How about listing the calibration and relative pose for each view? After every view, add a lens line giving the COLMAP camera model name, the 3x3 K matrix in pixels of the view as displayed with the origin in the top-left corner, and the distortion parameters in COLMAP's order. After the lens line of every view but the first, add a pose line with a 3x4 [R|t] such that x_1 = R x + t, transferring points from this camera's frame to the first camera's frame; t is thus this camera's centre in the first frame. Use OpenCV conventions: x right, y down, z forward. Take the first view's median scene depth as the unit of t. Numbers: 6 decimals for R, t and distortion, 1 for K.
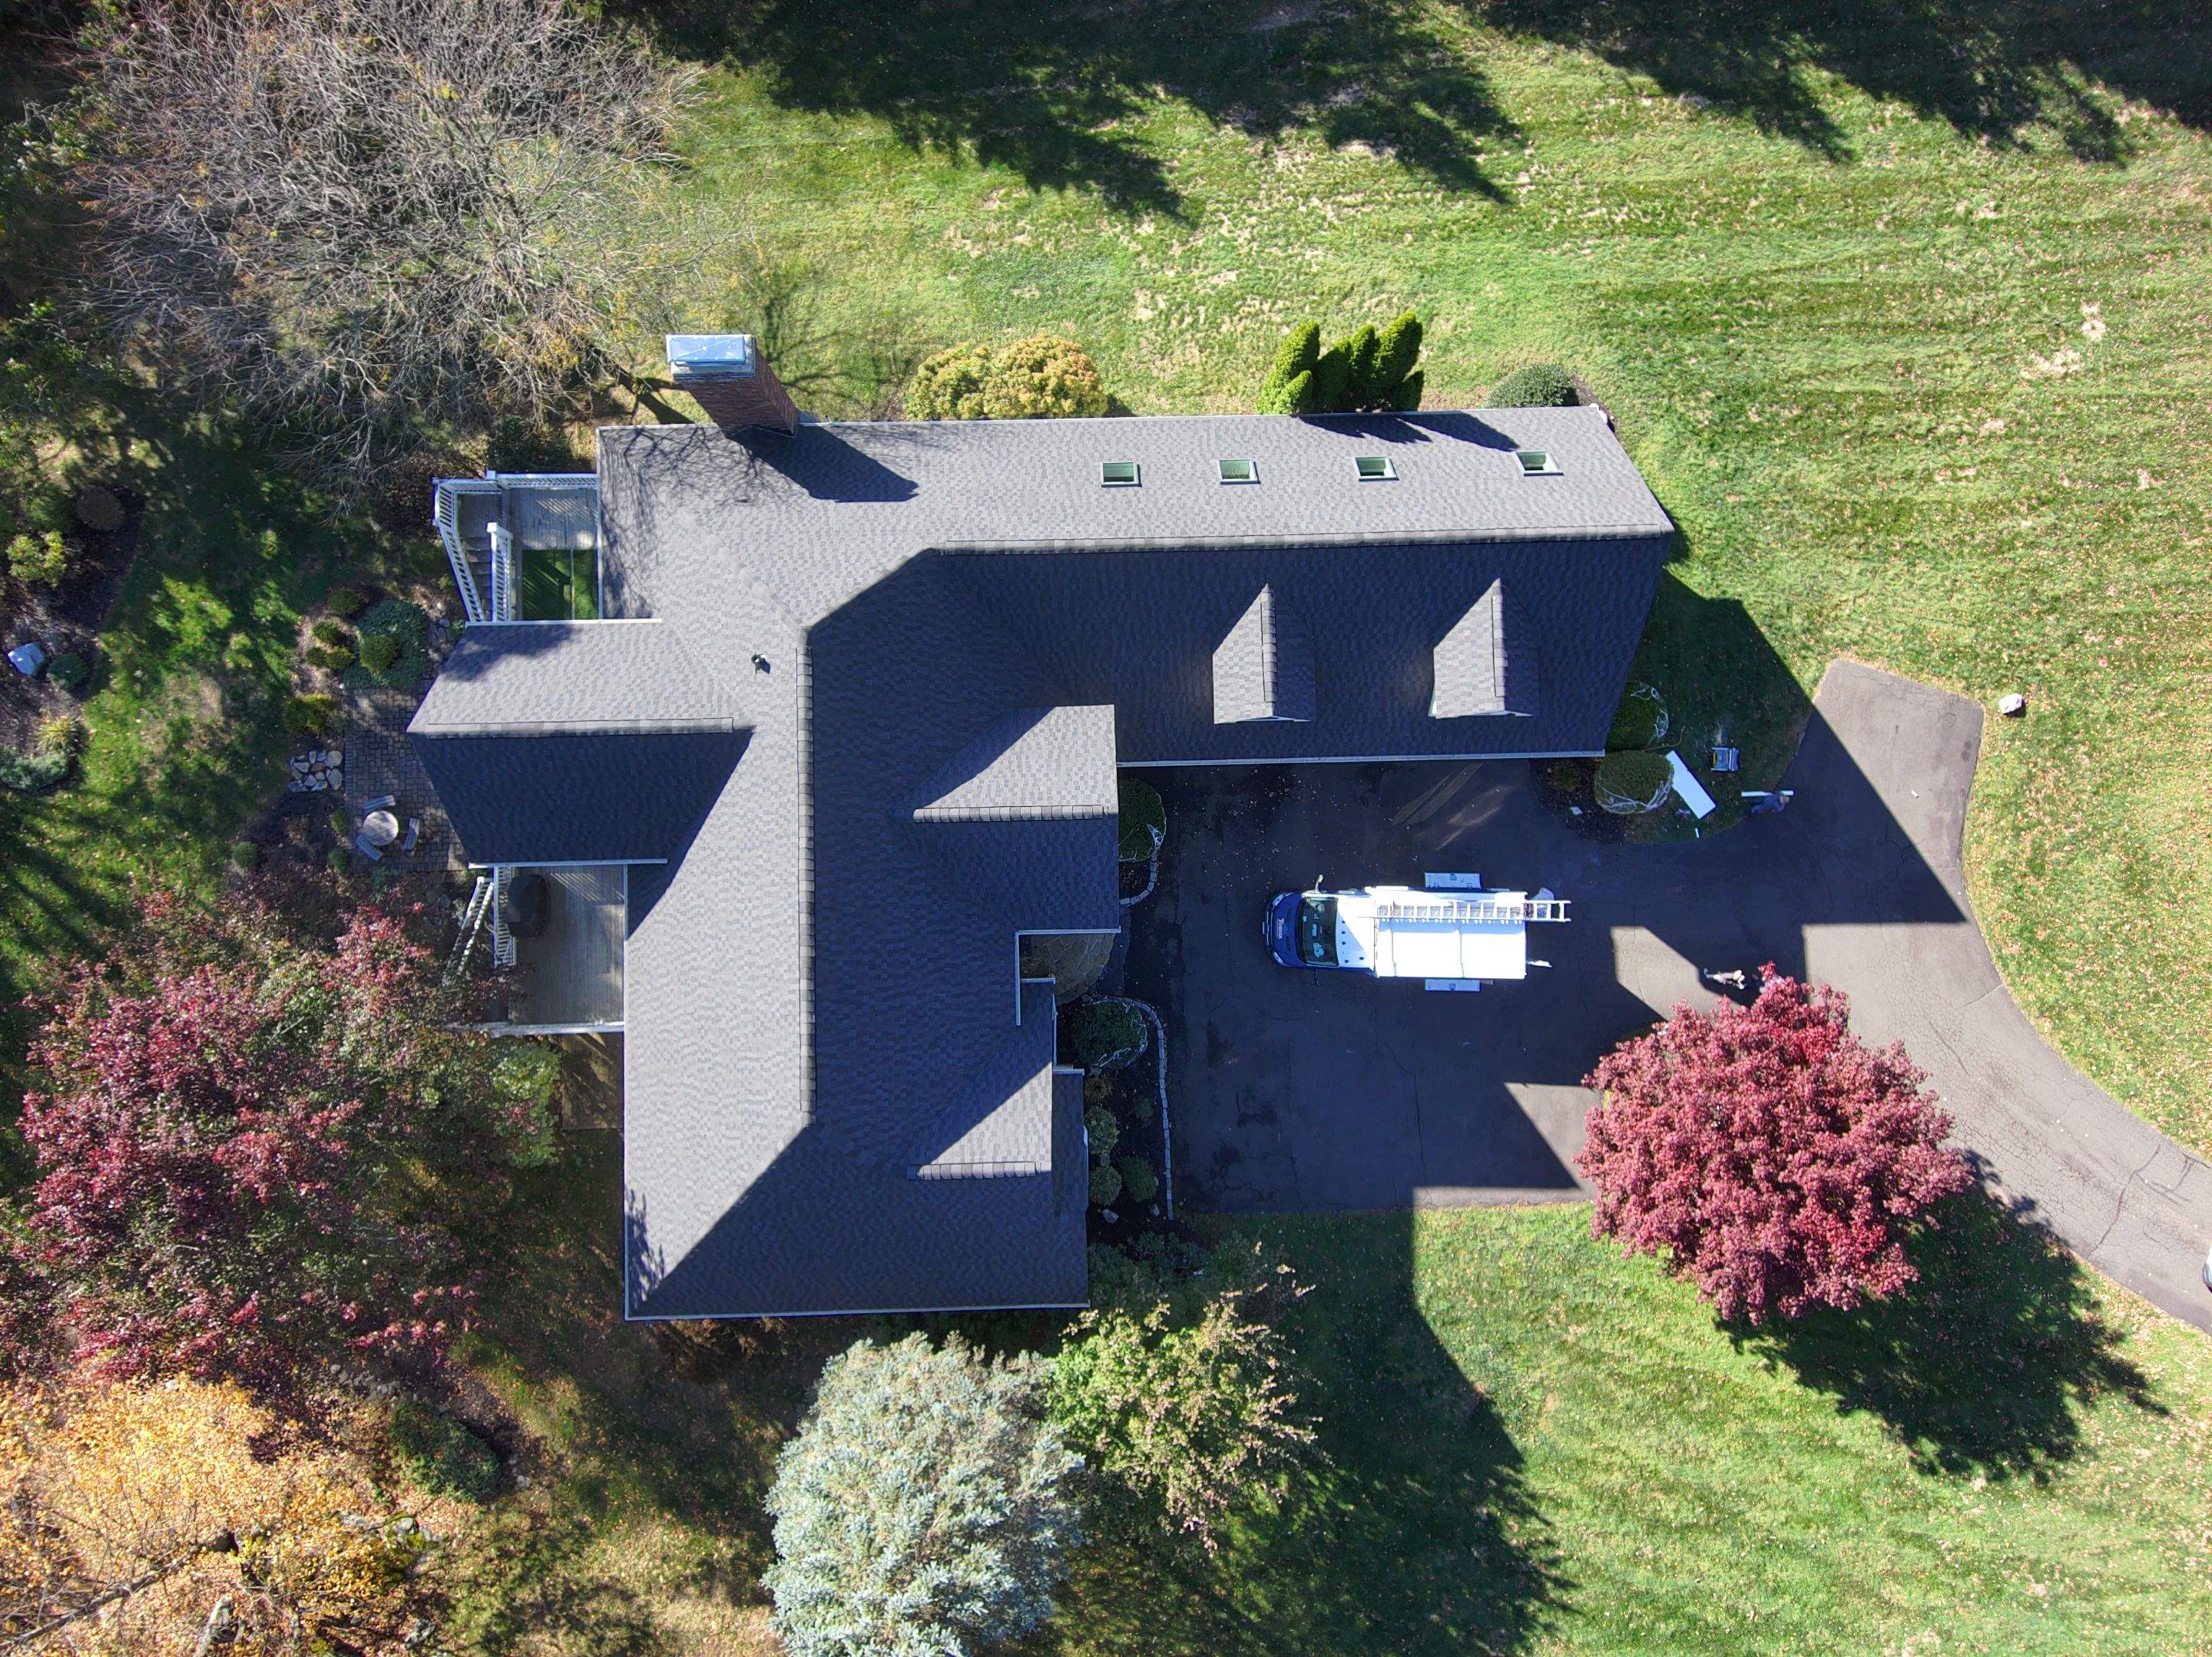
lens RADIAL K [[1313.9, 0, 1096.6], [0, 1313.9, 821.0], [0, 0, 1]] dist [0.039444, -0.067385]
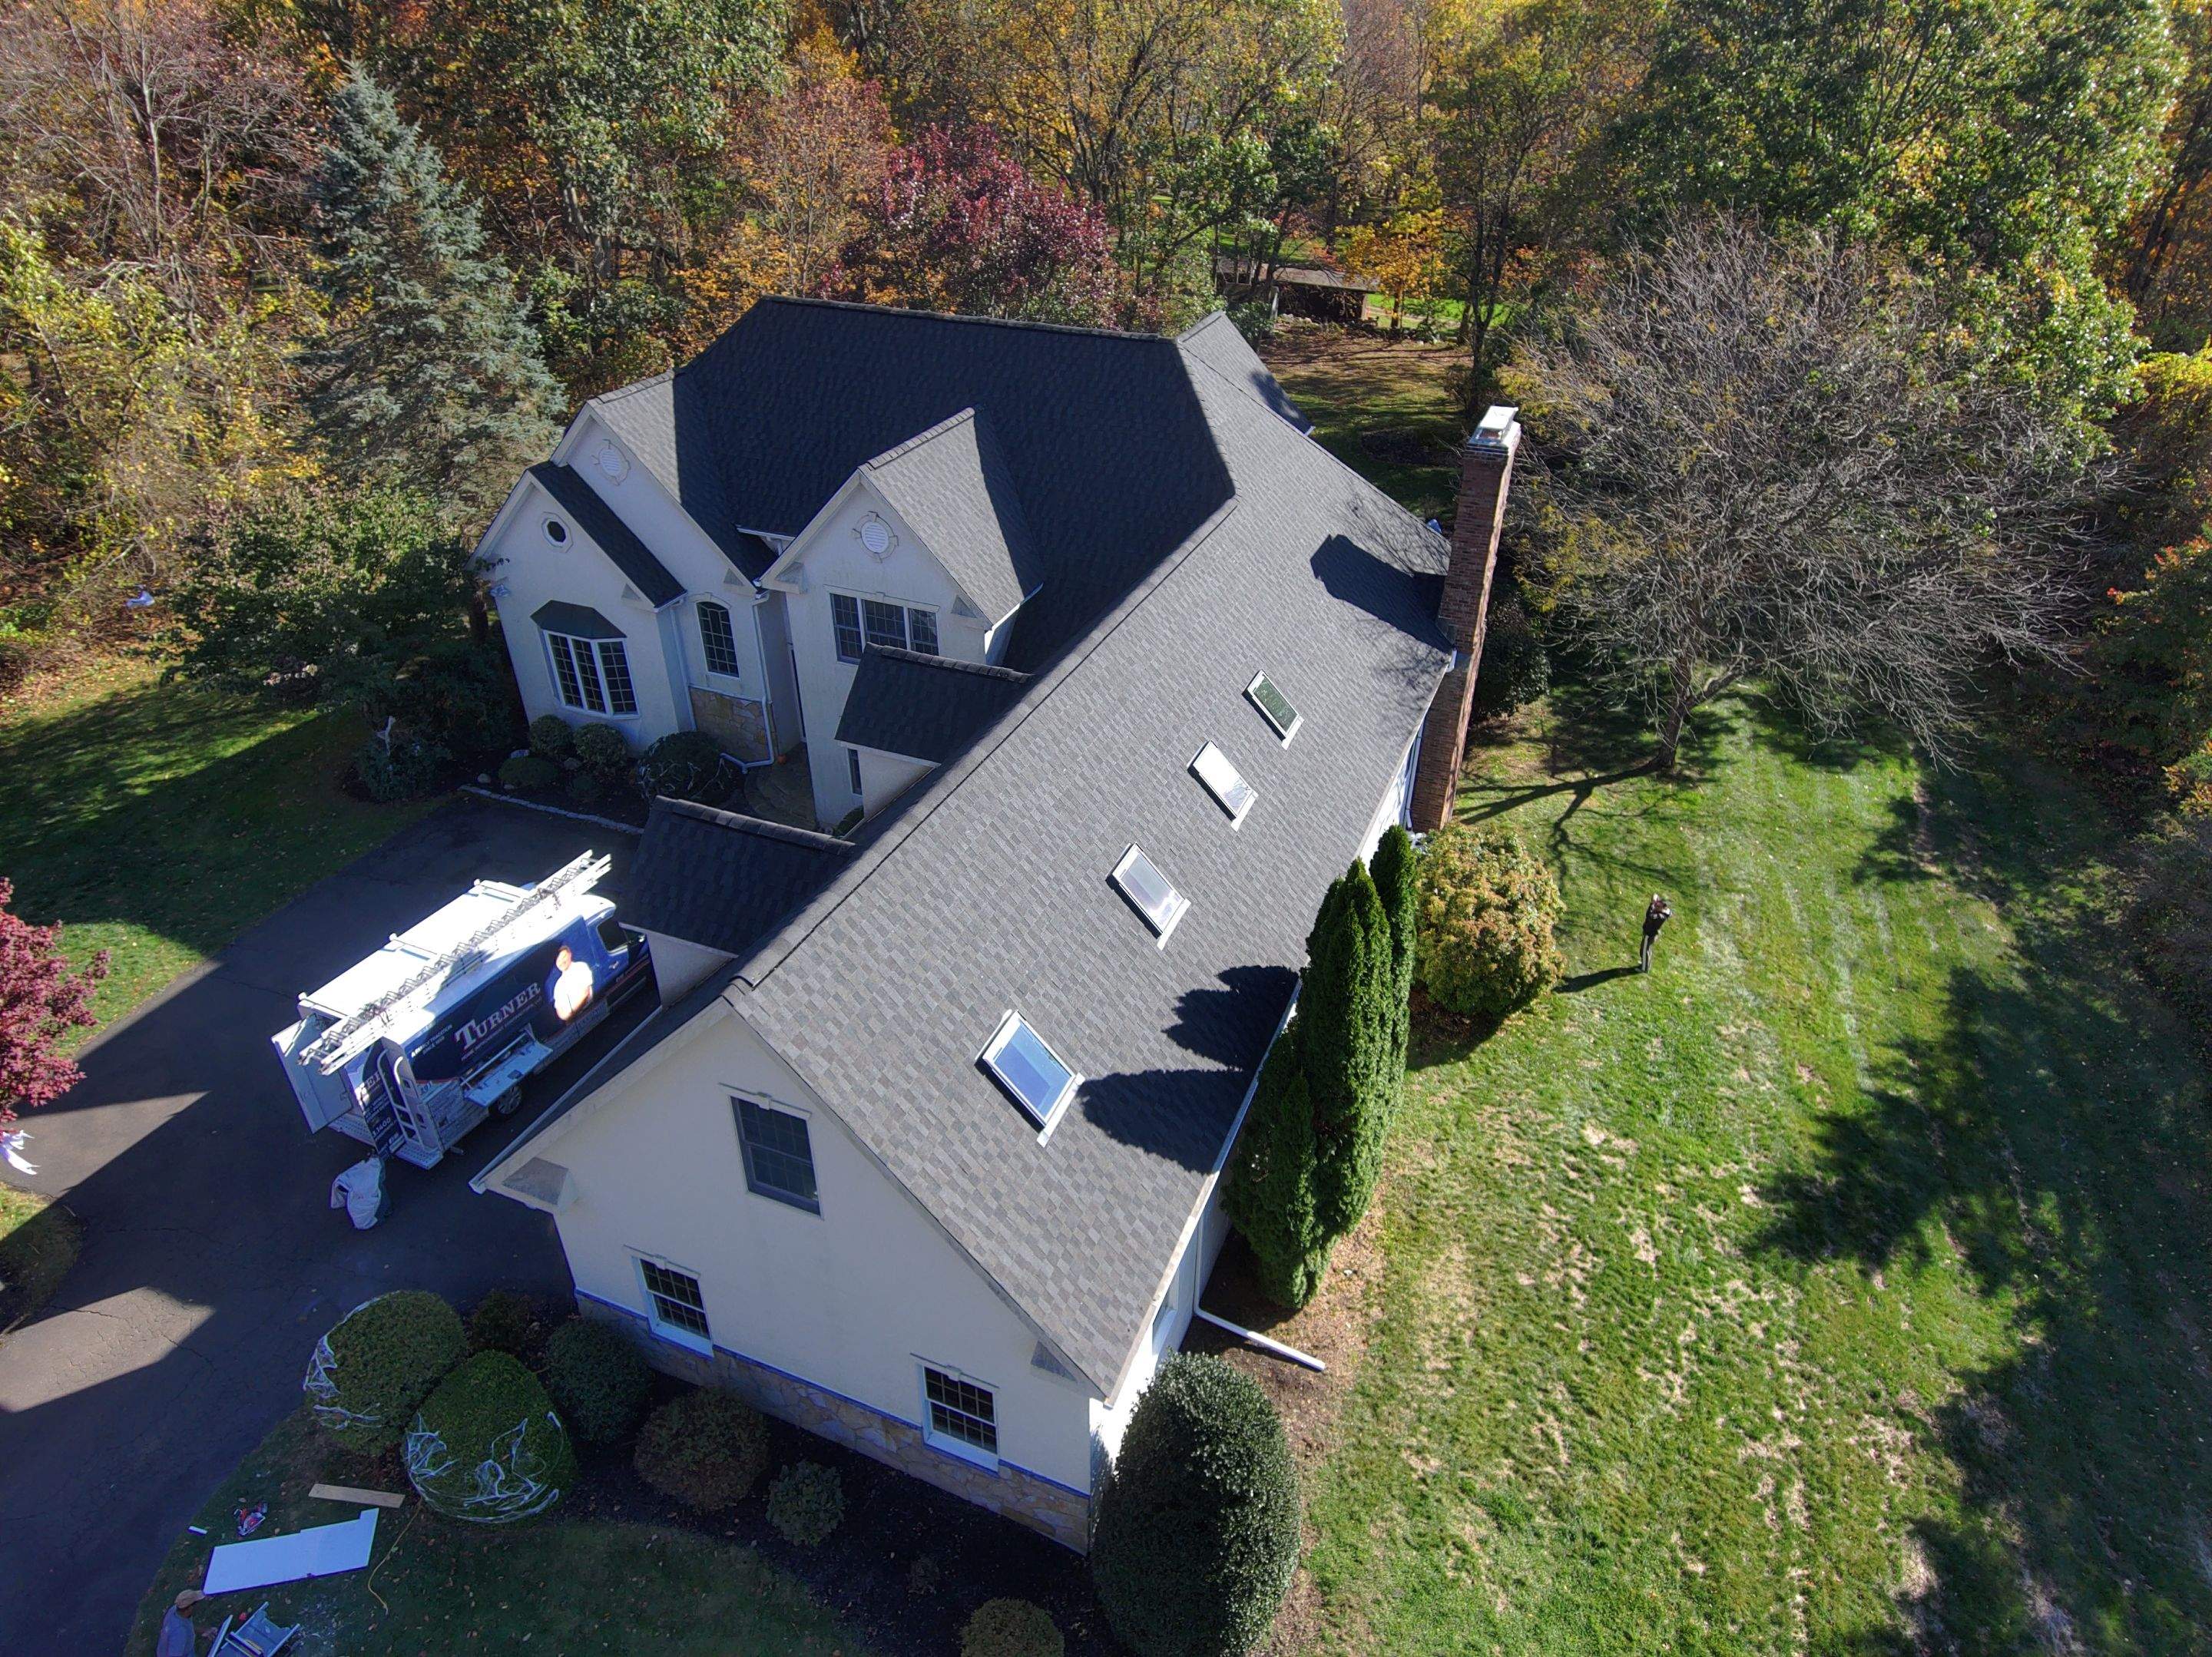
lens RADIAL K [[1313.9, 0, 1102.7], [0, 1313.9, 790.7], [0, 0, 1]] dist [0.039444, -0.067385]
pose [[-0.402859, 0.481683, -0.778259, 0.557137], [-0.914826, -0.185670, 0.358637, -0.387127], [0.028250, 0.856451, 0.515454, 0.568955]]
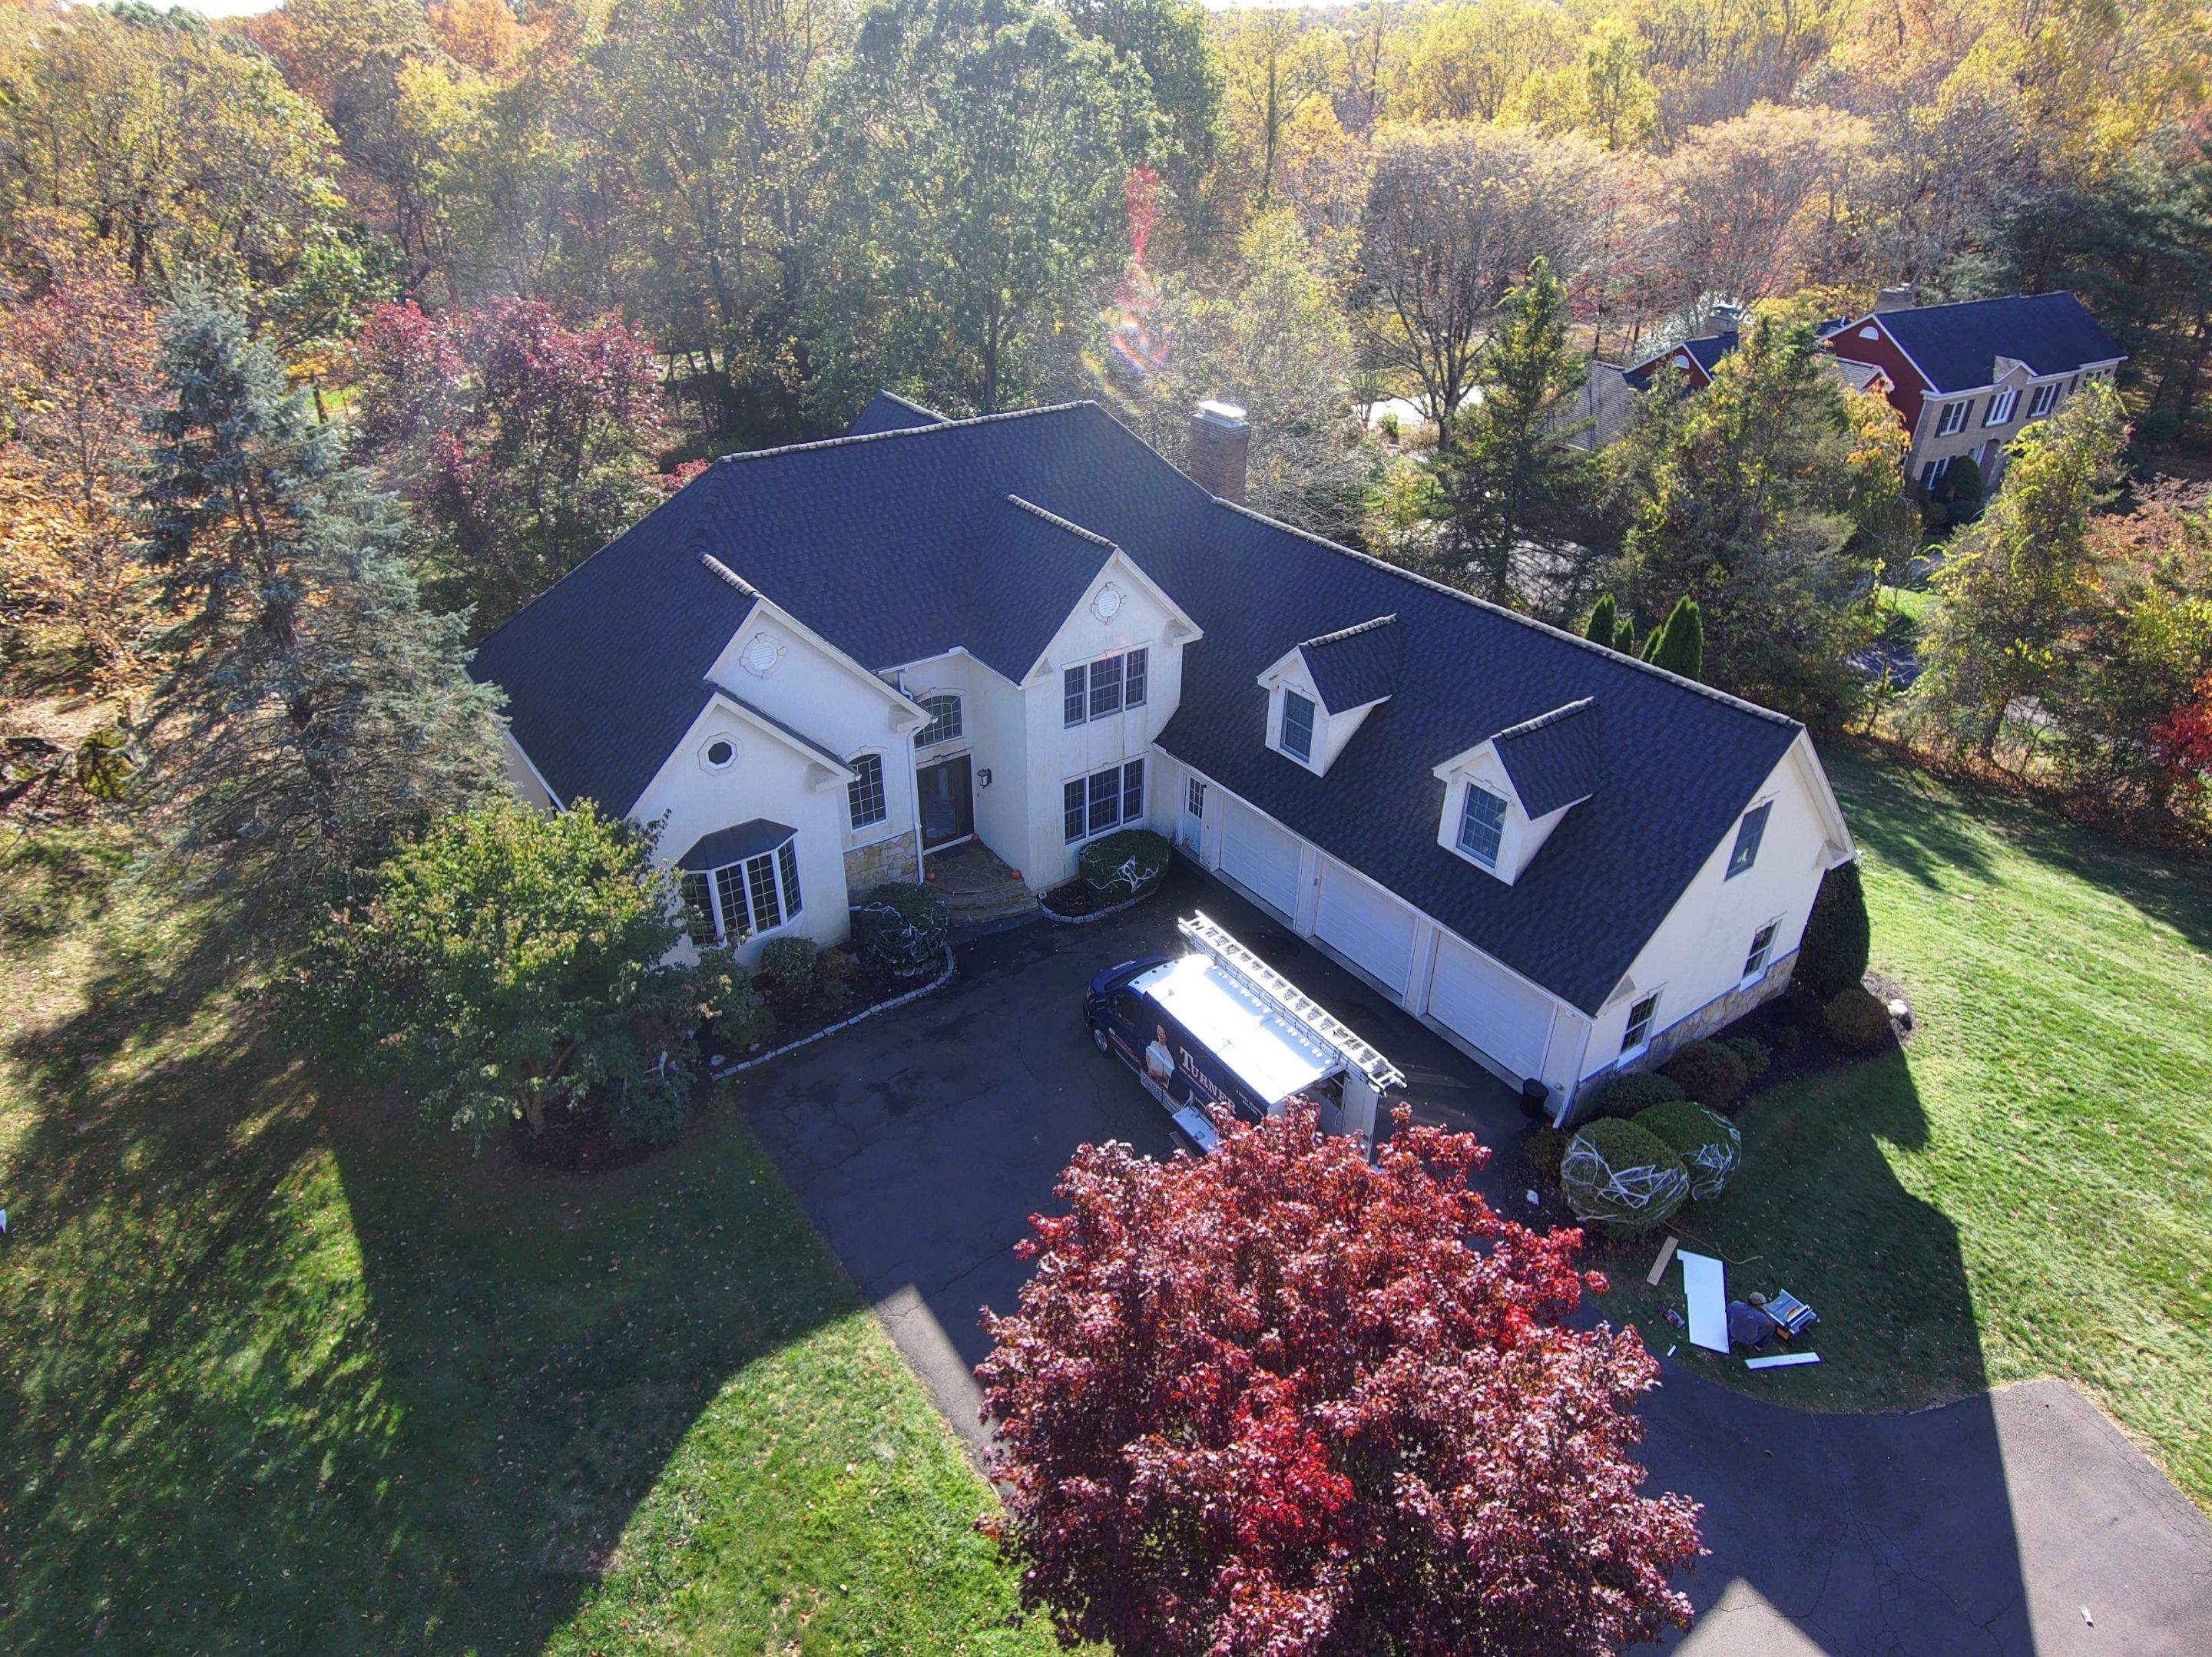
lens RADIAL K [[1313.9, 0, 1092.4], [0, 1313.9, 814.3], [0, 0, 1]] dist [0.039444, -0.067385]
pose [[0.555289, 0.433418, -0.709791, 0.627886], [-0.831371, 0.311693, -0.460076, 0.416848], [0.021831, 0.845575, 0.533411, 0.487462]]
